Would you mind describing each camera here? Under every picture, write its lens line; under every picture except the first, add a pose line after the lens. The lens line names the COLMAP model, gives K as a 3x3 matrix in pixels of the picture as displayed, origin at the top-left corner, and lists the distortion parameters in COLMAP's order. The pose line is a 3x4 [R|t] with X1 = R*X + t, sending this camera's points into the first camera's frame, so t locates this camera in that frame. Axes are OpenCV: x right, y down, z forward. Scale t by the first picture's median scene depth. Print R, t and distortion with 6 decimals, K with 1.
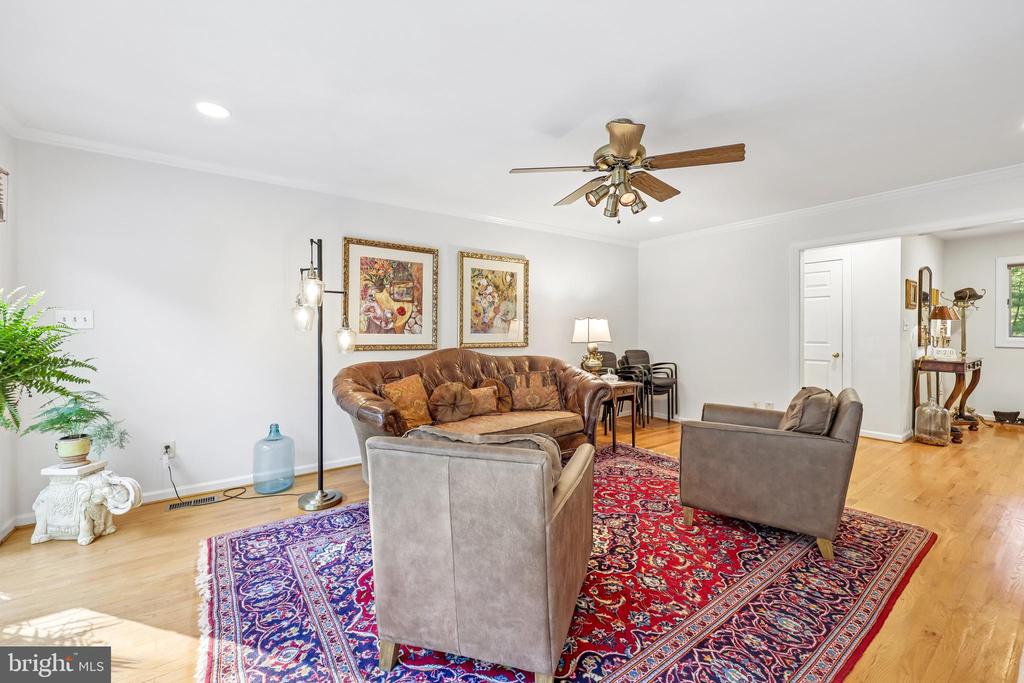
lens RADIAL K [[424.9, 0, 512.7], [0, 424.9, 327.5], [0, 0, 1]] dist [0.000546, 0.000182]
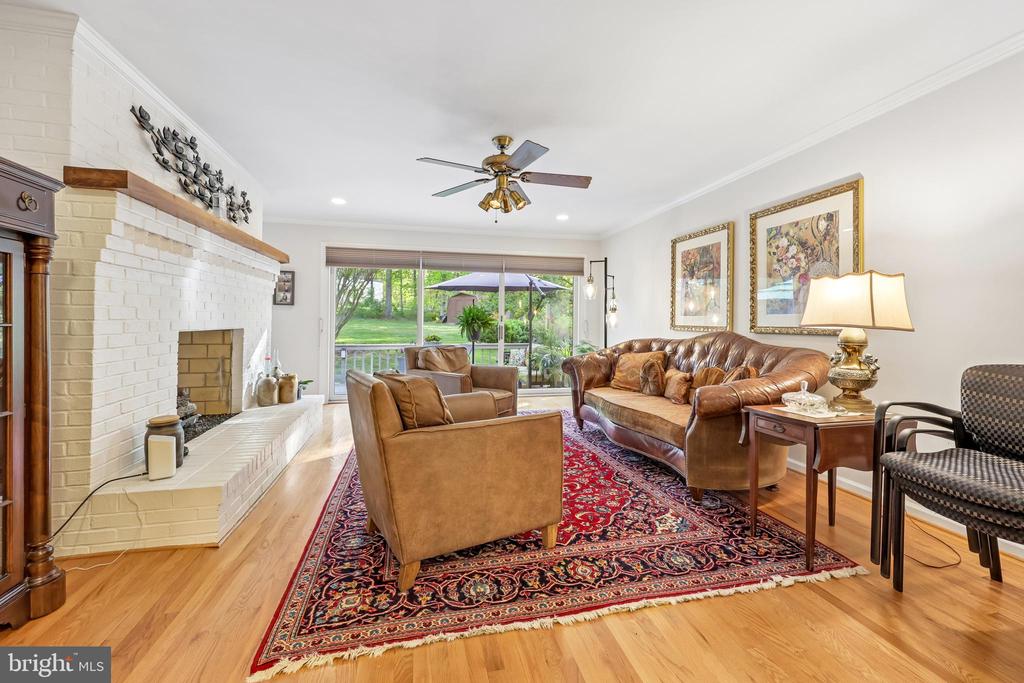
lens RADIAL K [[424.9, 0, 512.7], [0, 424.9, 327.5], [0, 0, 1]] dist [0.000546, 0.000182]
pose [[-0.395545, 0.008438, -0.918408, 0.929299], [0.000128, 0.999958, 0.009132, 0.036202], [0.918446, 0.003495, -0.395530, 1.036292]]
